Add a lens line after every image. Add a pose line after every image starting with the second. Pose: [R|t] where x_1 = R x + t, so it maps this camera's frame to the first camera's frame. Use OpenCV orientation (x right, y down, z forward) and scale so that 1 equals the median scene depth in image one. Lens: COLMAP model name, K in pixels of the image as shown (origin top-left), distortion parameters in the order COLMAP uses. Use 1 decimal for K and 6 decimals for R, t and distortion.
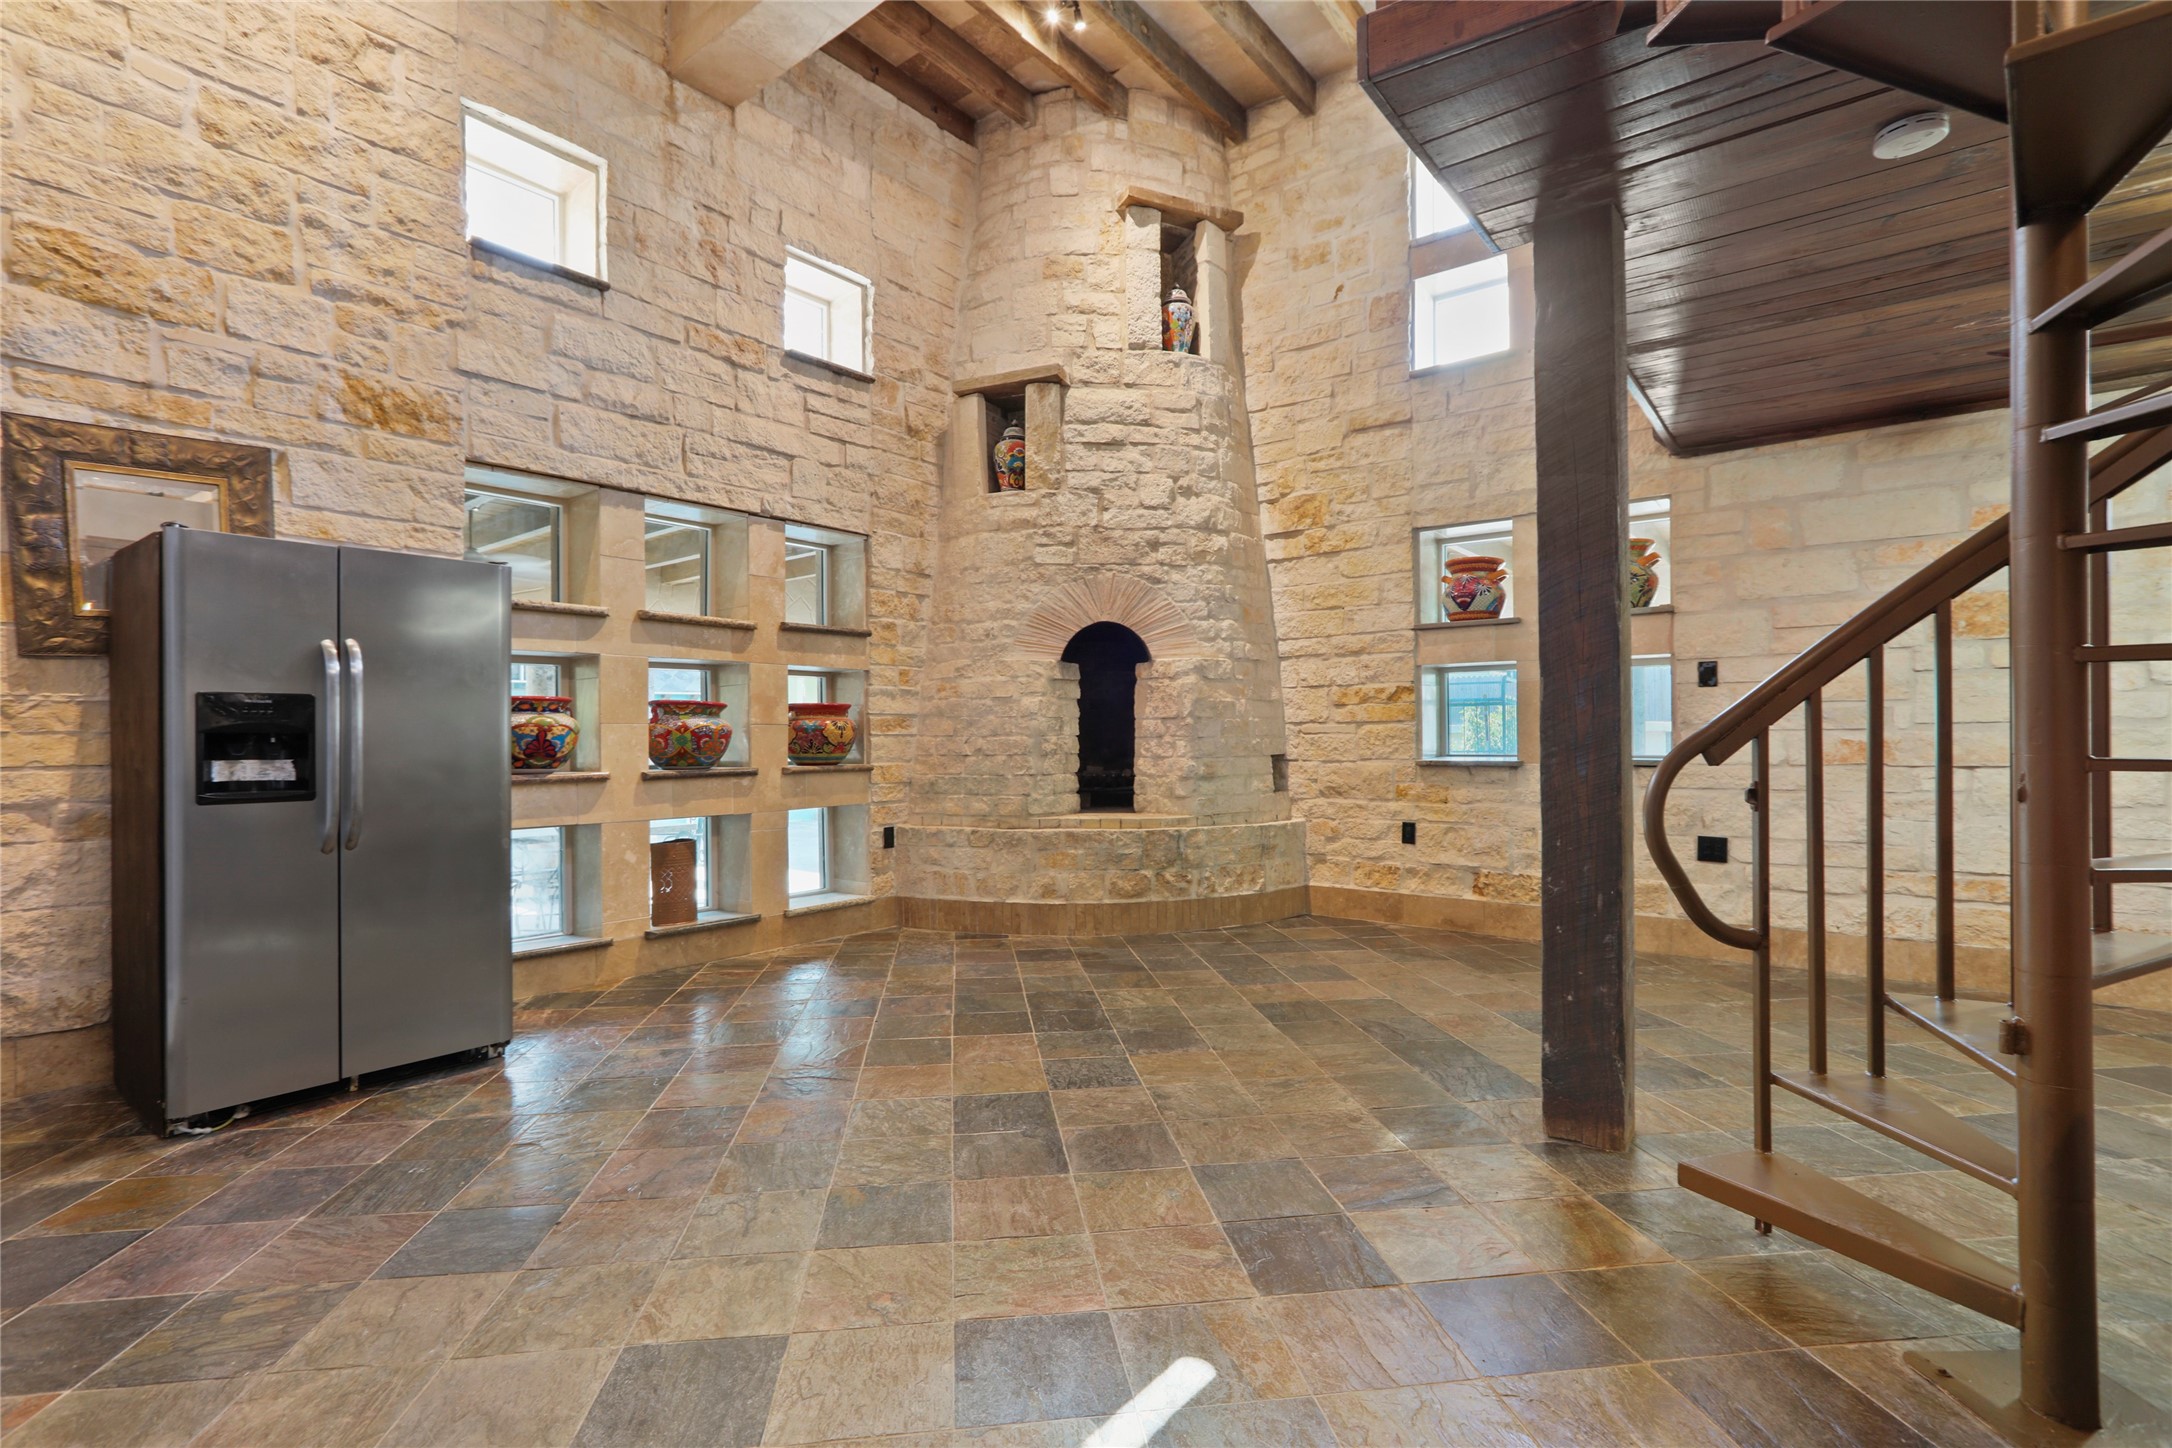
lens RADIAL K [[1017.0, 0, 1075.6], [0, 1017.0, 732.4], [0, 0, 1]] dist [-0.019233, 0.000689]
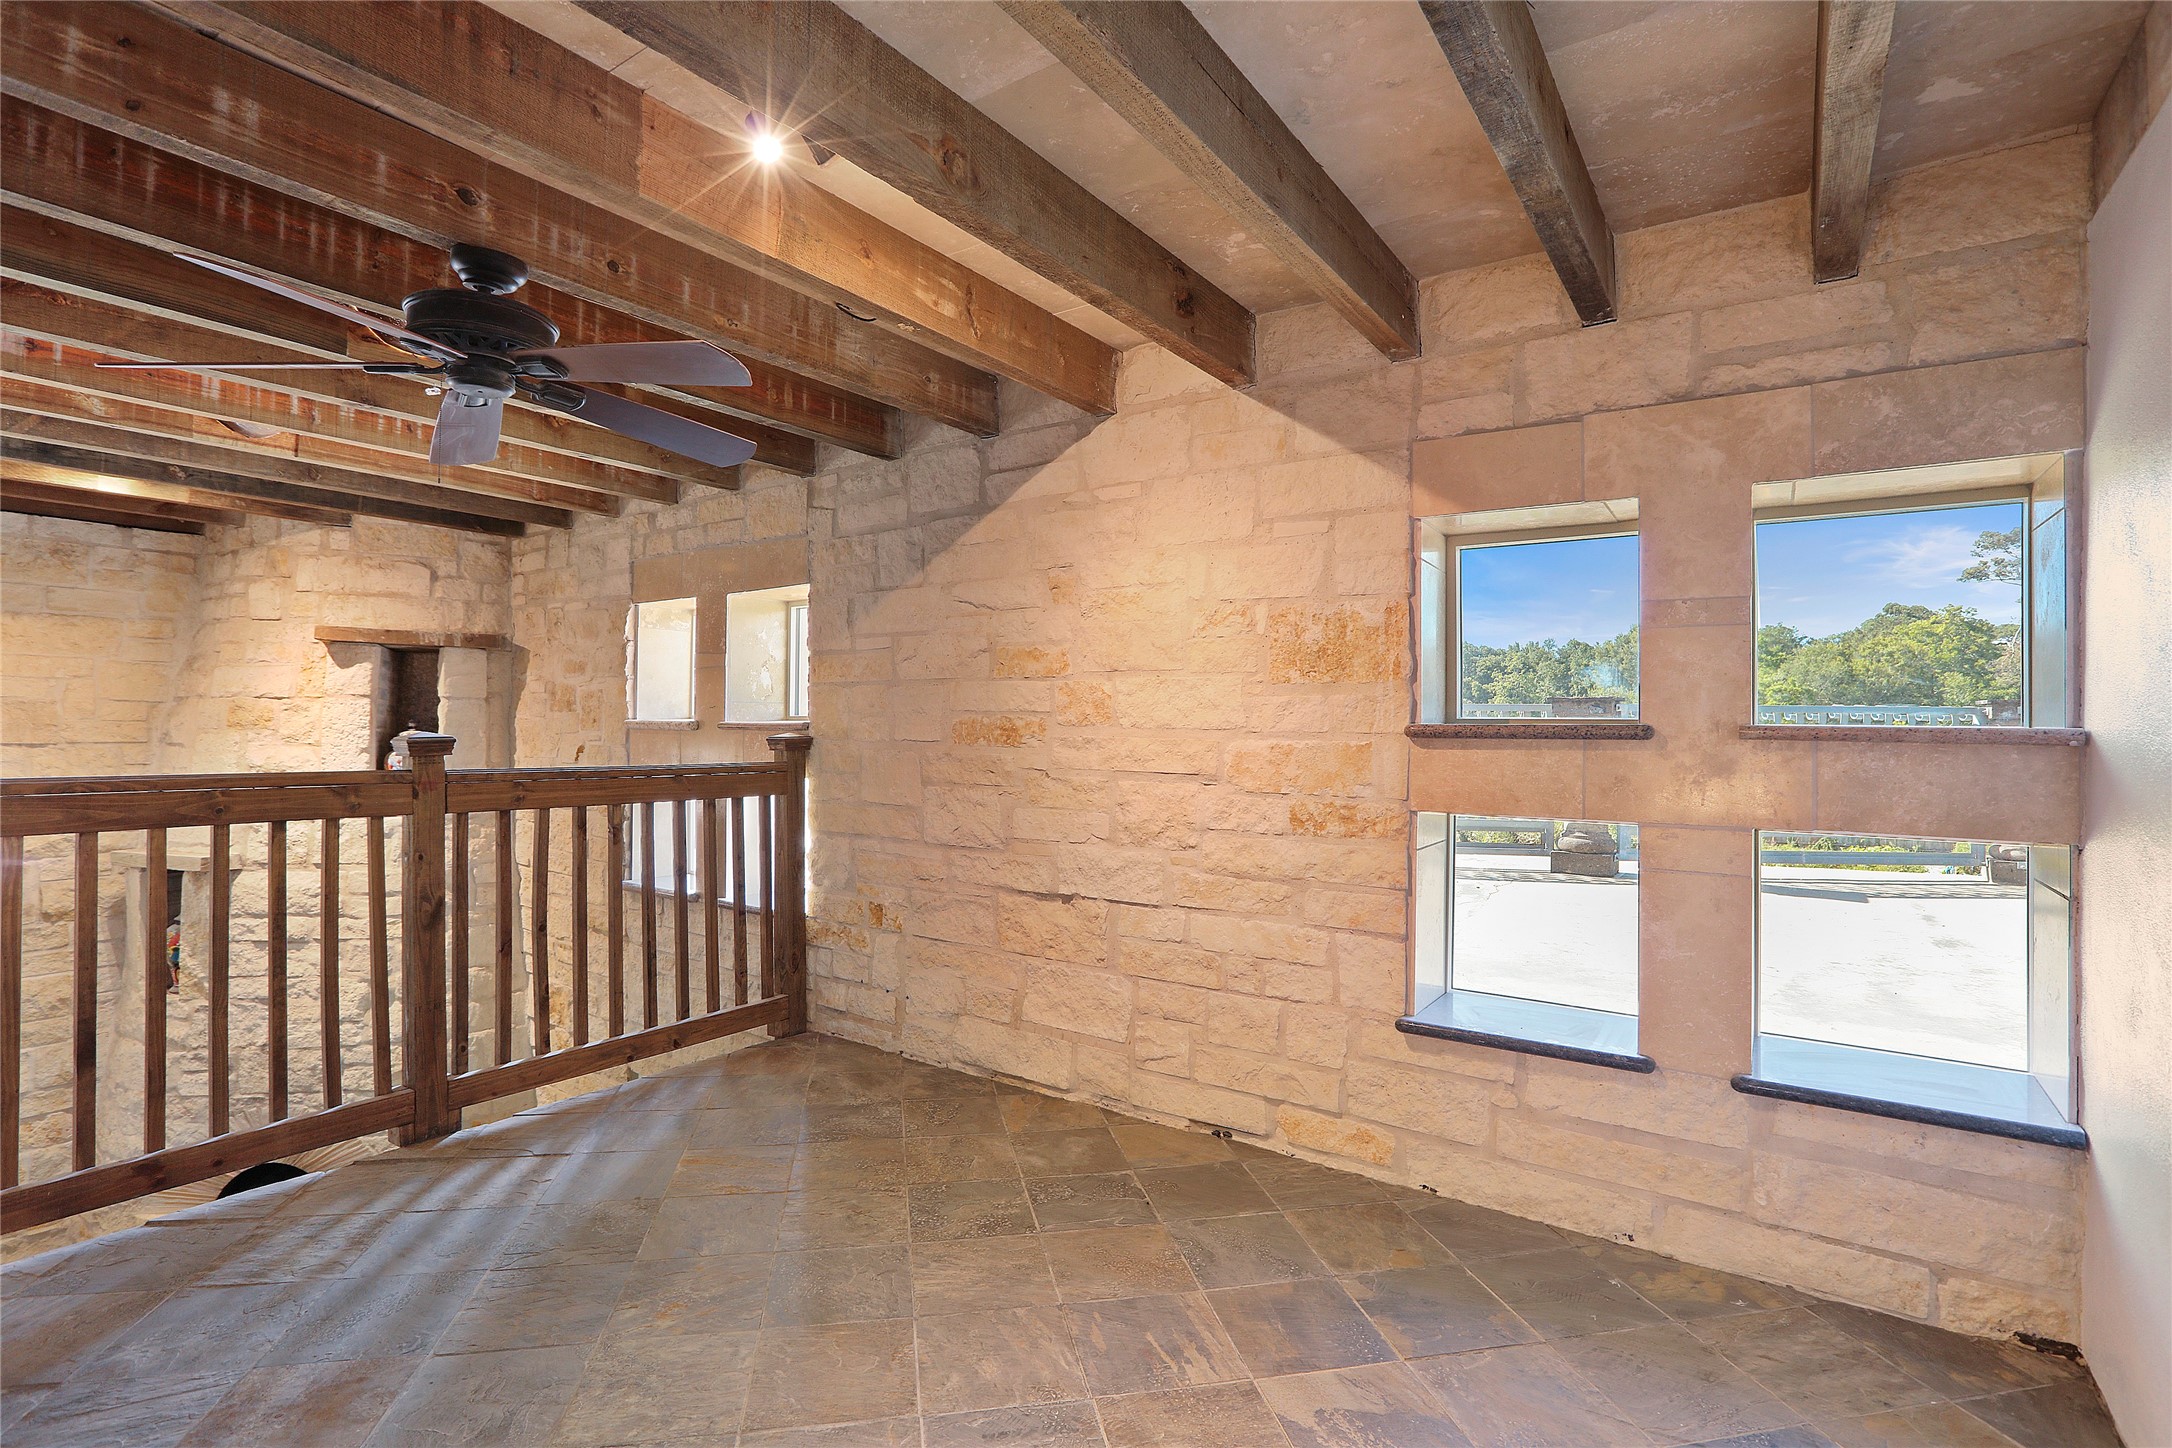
lens RADIAL K [[1015.2, 0, 1079.7], [0, 1015.2, 725.2], [0, 0, 1]] dist [-0.040986, 0.014114]
pose [[0.998184, 0.013484, 0.058708, 0.630626], [-0.013571, 0.999907, 0.001073, -0.472578], [-0.058688, -0.001868, 0.998275, 0.157056]]
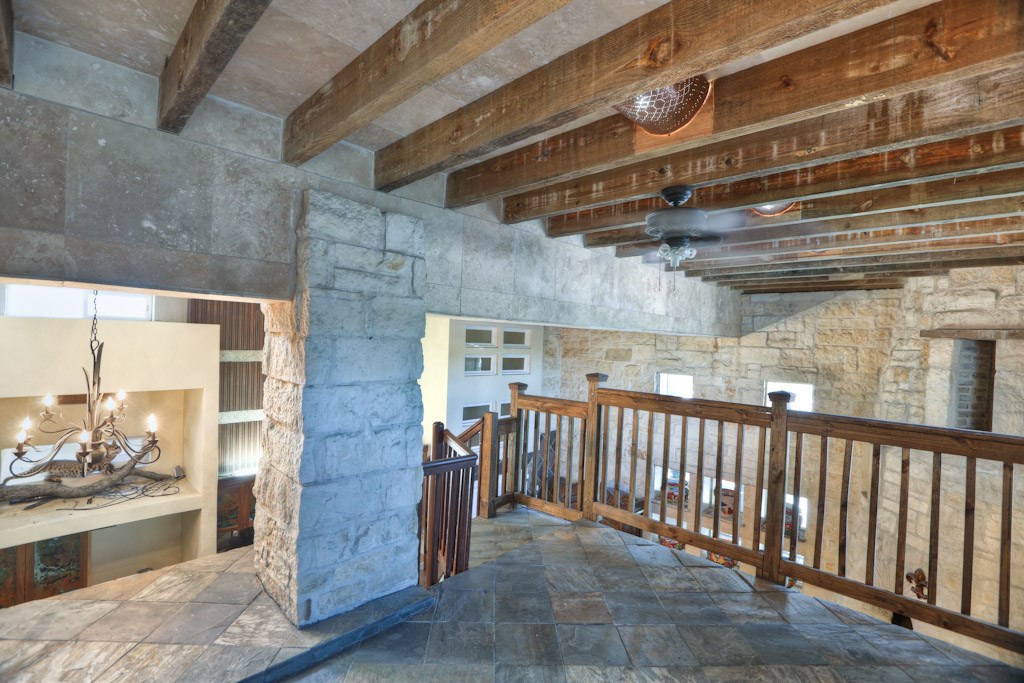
lens RADIAL K [[465.0, 0, 508.2], [0, 465.0, 351.6], [0, 0, 1]] dist [-0.041447, 0.013692]
pose [[-0.105744, 0.025179, -0.994075, 0.839249], [-0.037377, 0.998872, 0.029277, -0.506958], [0.993691, 0.040252, -0.104684, 0.430915]]
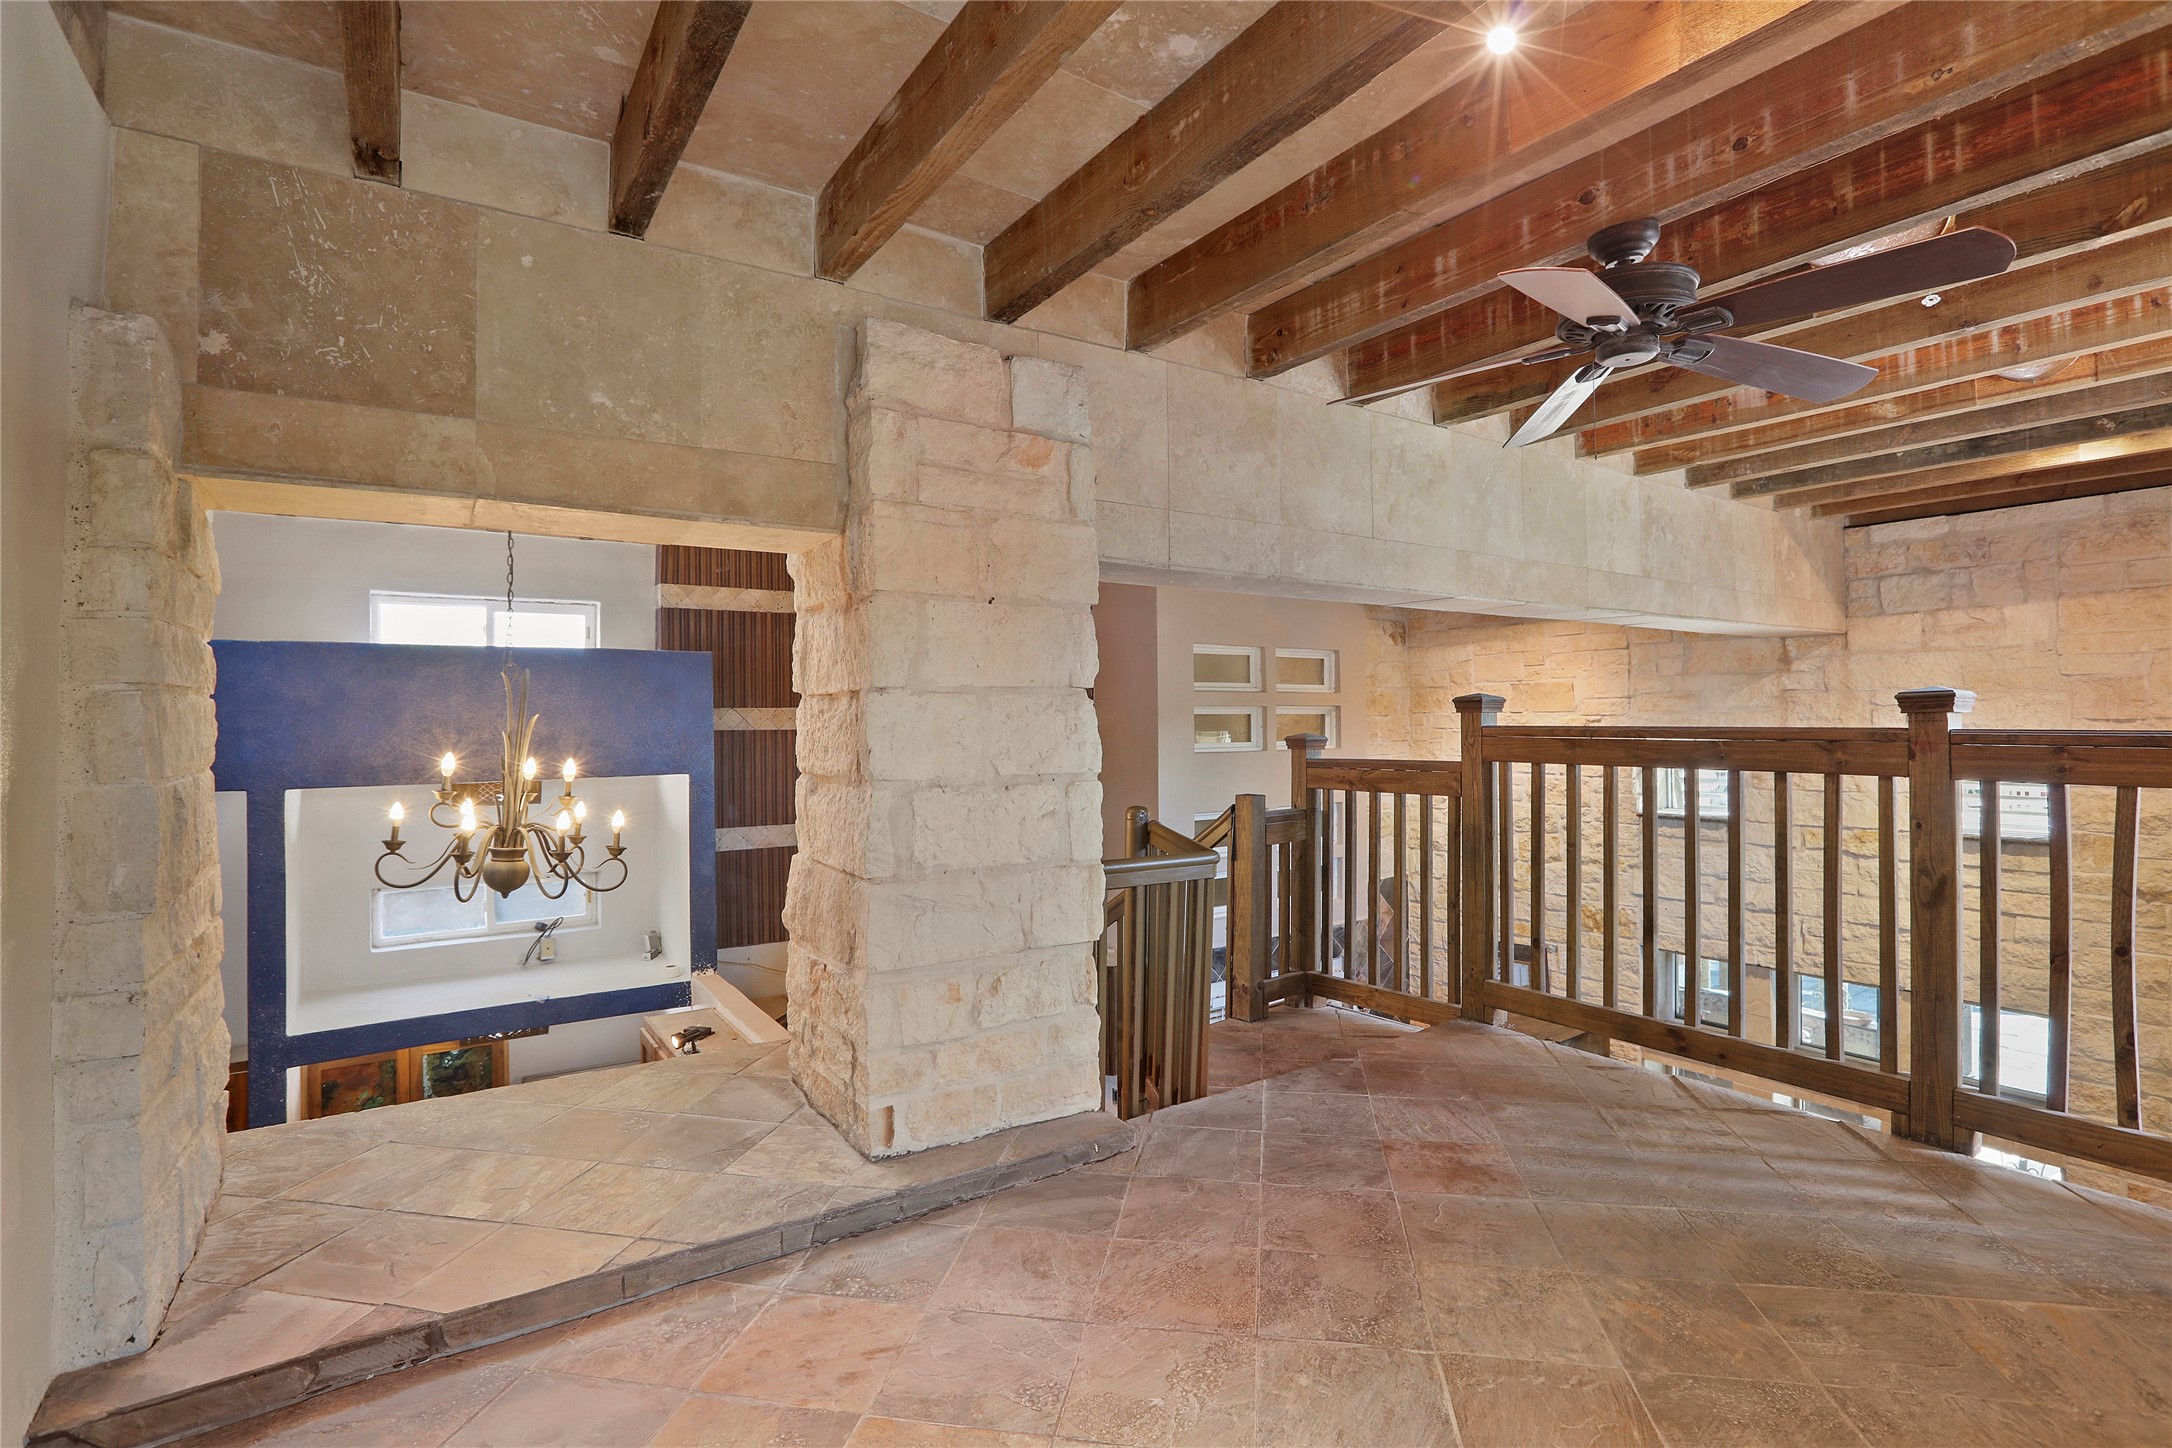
lens RADIAL K [[1015.2, 0, 1079.7], [0, 1015.2, 725.2], [0, 0, 1]] dist [-0.040986, 0.014114]
pose [[-0.310686, 0.009999, -0.950460, 0.864233], [0.008845, 0.999932, 0.007628, -0.453884], [0.950471, -0.006037, -0.310753, 0.445162]]
